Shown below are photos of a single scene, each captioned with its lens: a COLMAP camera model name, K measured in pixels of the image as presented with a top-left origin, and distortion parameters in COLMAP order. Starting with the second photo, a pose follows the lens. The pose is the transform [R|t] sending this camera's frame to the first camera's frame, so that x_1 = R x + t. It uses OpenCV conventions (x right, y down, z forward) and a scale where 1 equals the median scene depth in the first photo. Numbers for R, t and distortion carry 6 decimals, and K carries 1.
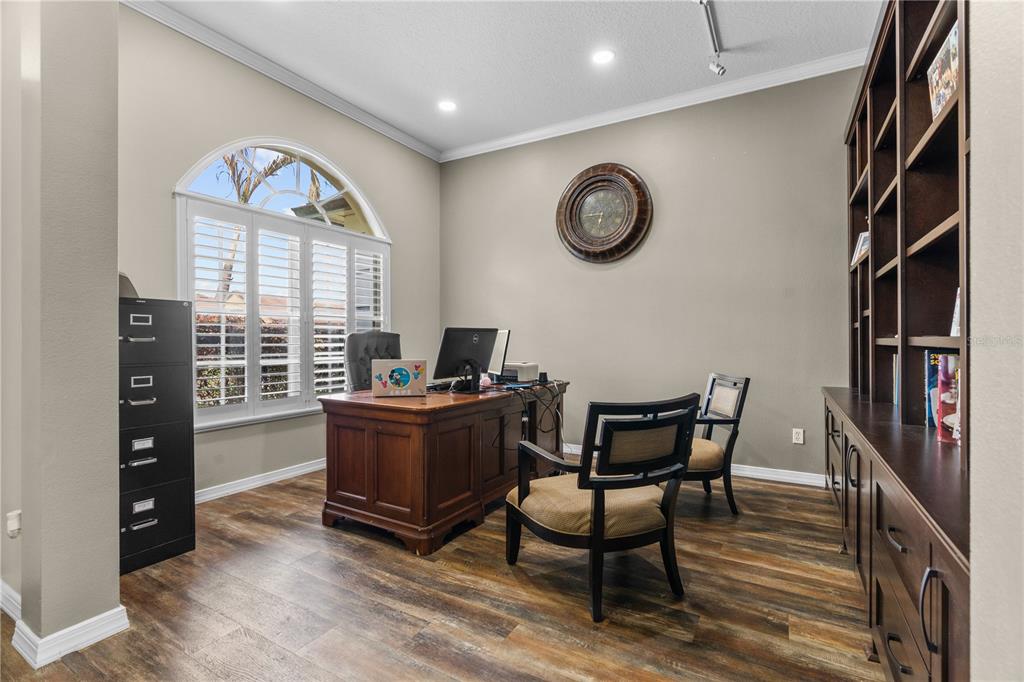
lens RADIAL K [[467.4, 0, 510.6], [0, 467.4, 341.7], [0, 0, 1]] dist [-0.008004, 0.002743]
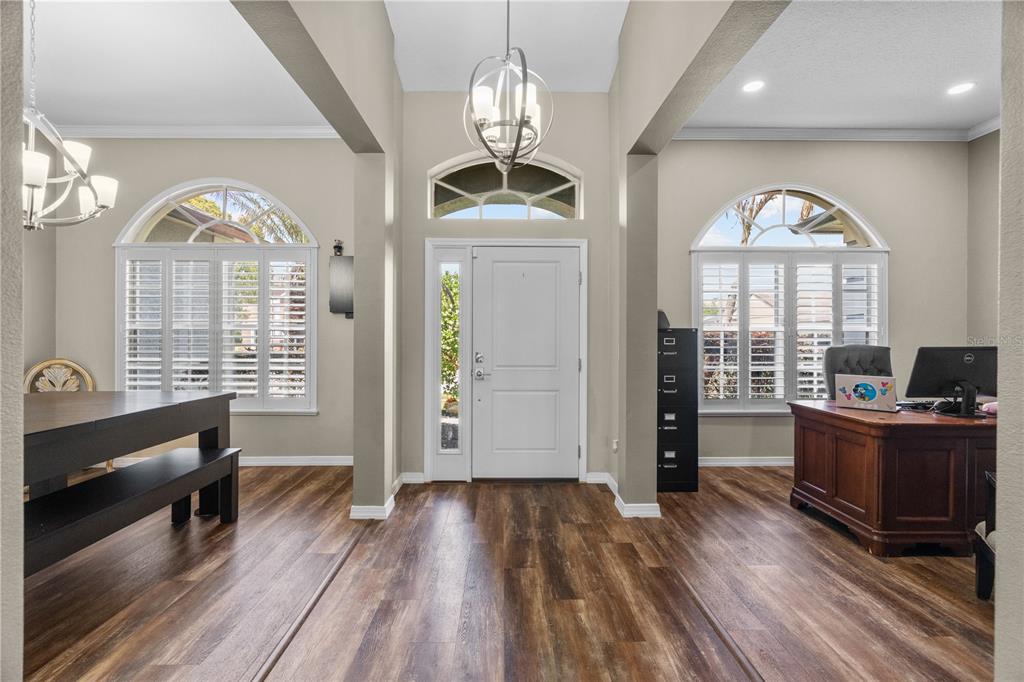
lens RADIAL K [[467.4, 0, 509.5], [0, 467.4, 338.8], [0, 0, 1]] dist [-0.008004, 0.002743]
pose [[0.523543, 0.005974, -0.851978, 0.270134], [-0.005241, 0.999979, 0.003791, -0.050876], [0.851983, 0.002481, 0.523564, -0.294693]]
